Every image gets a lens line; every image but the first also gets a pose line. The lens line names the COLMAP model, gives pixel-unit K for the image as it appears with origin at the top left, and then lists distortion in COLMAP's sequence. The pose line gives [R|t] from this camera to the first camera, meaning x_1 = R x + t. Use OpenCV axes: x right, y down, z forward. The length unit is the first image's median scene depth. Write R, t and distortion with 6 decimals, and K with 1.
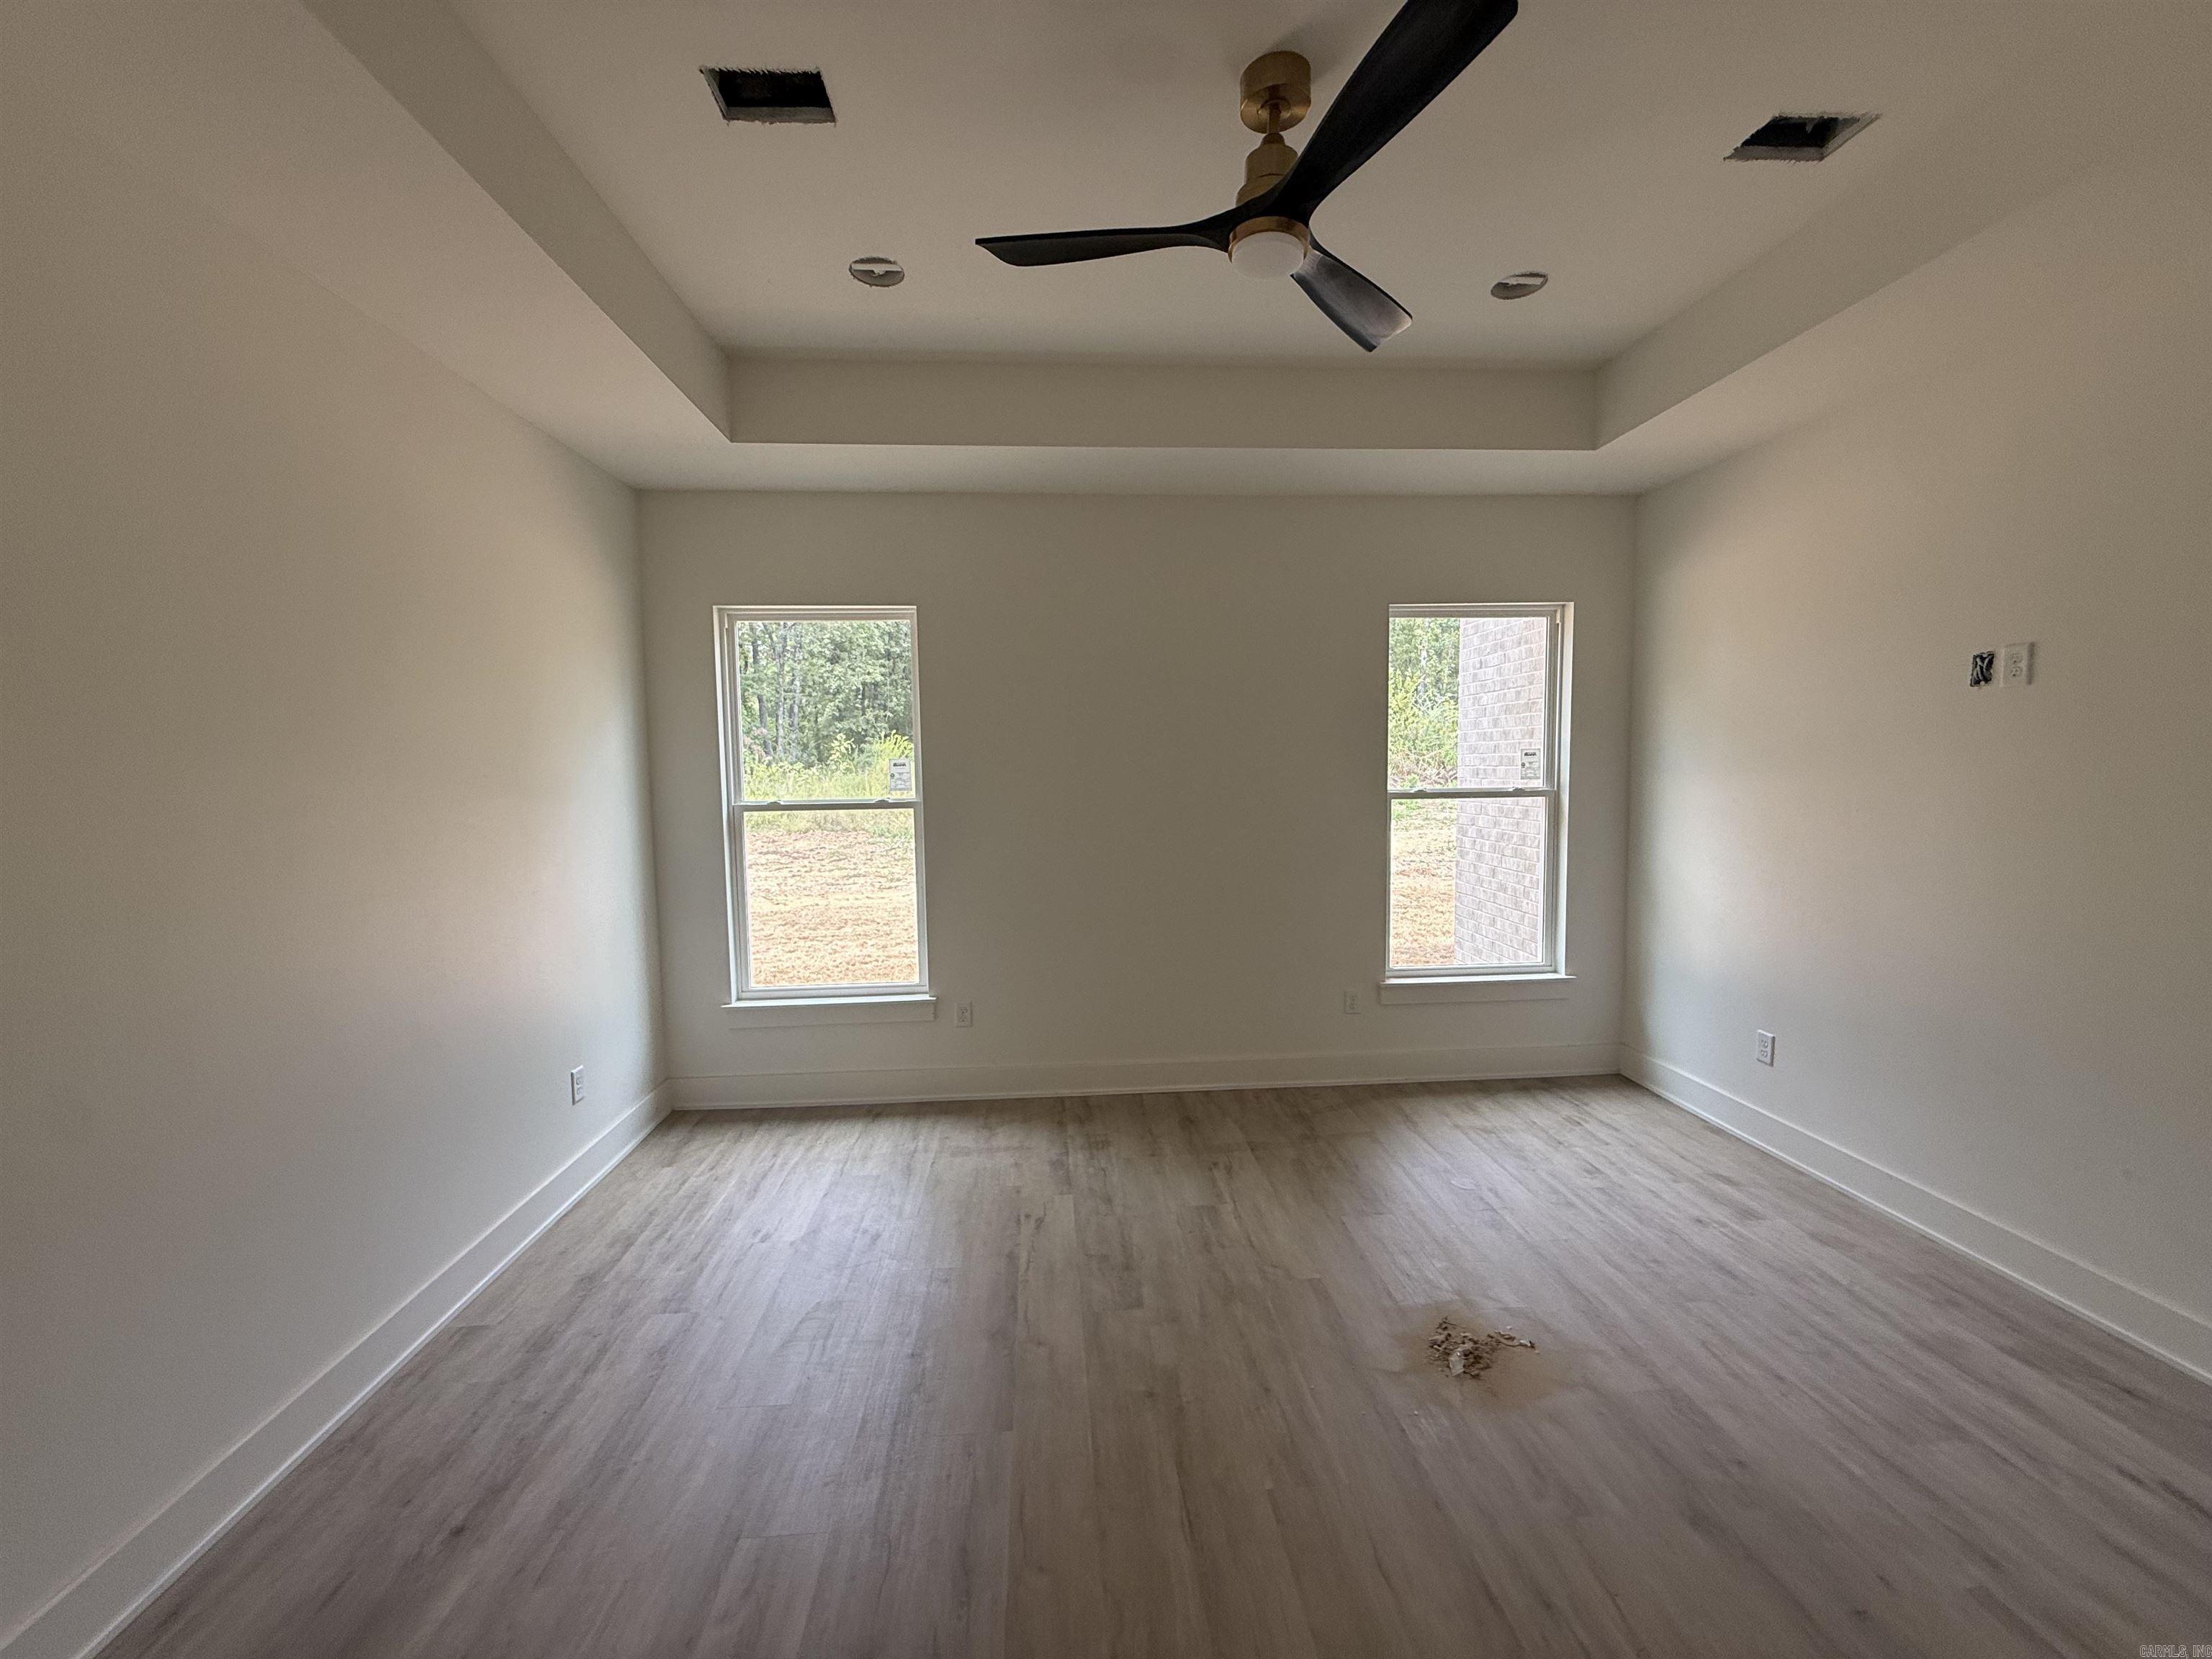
lens RADIAL K [[883.2, 0, 1100.7], [0, 883.2, 828.4], [0, 0, 1]] dist [-0.000169, -0.000227]
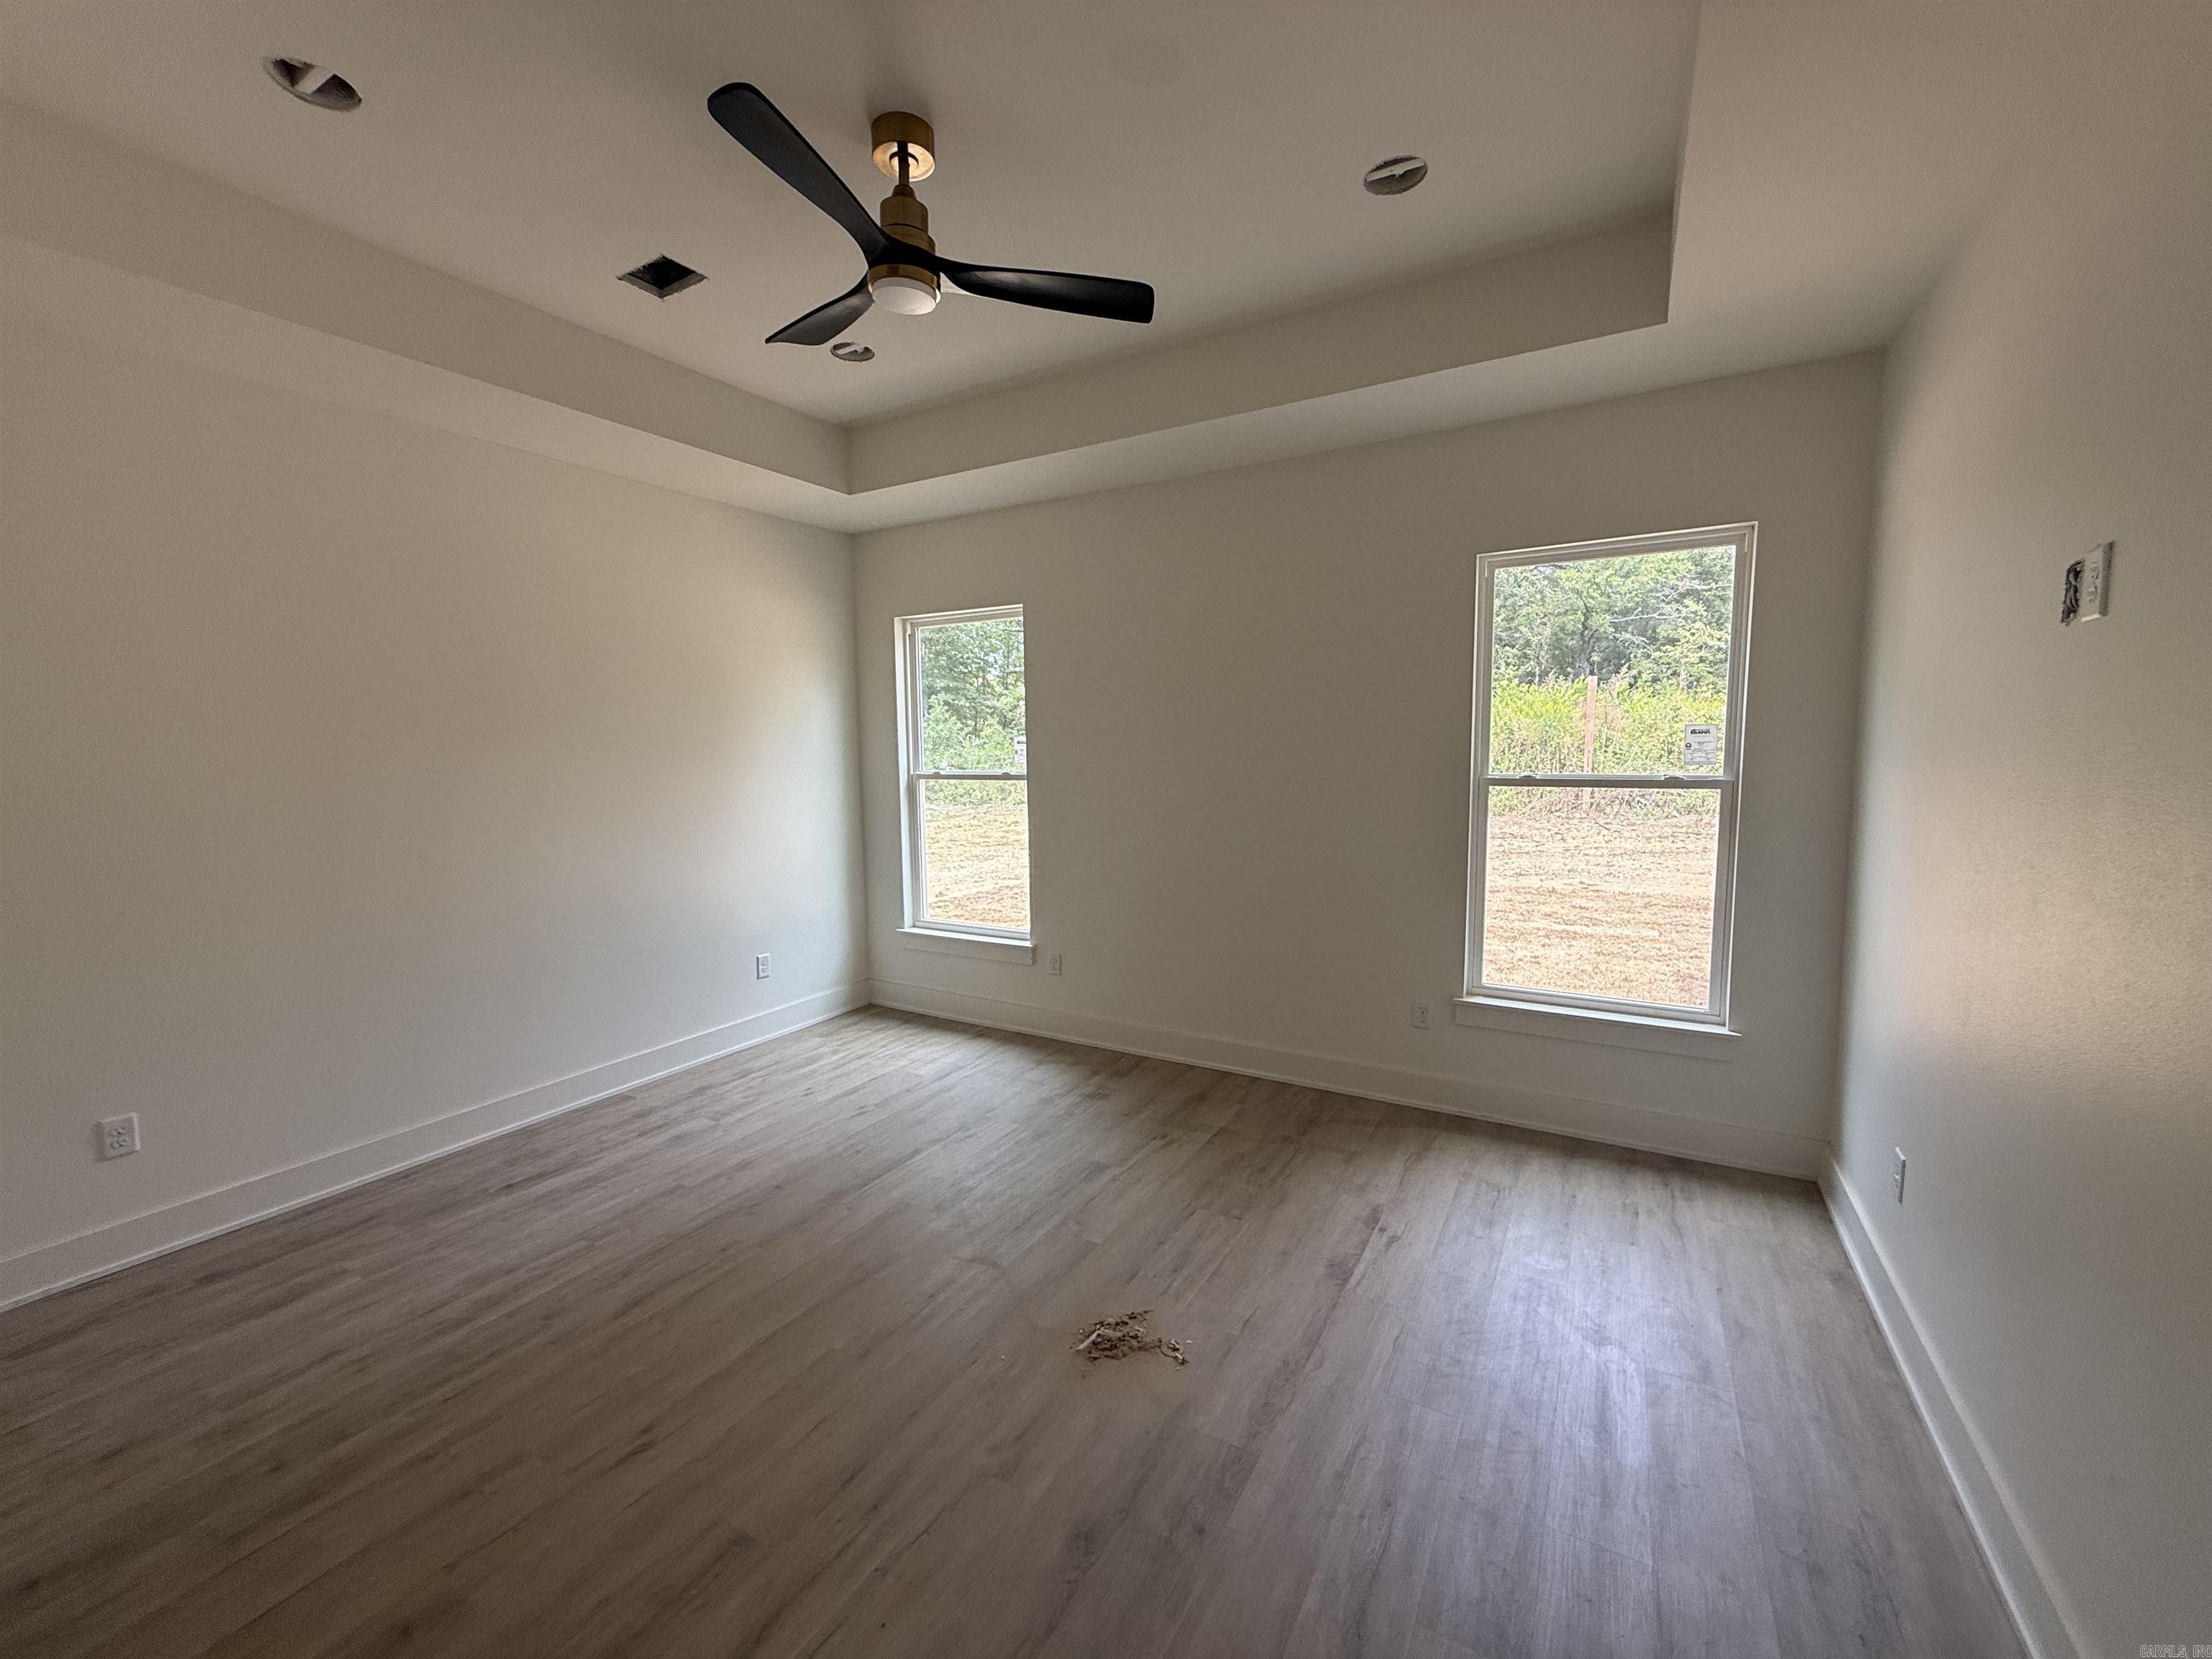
lens RADIAL K [[887.7, 0, 1106.0], [0, 887.7, 829.5], [0, 0, 1]] dist [0.000823, -0.000016]
pose [[0.826825, 0.059291, -0.559325, 0.543723], [-0.041726, 0.998154, 0.044127, -0.014660], [0.560909, -0.013147, 0.827773, 0.100269]]
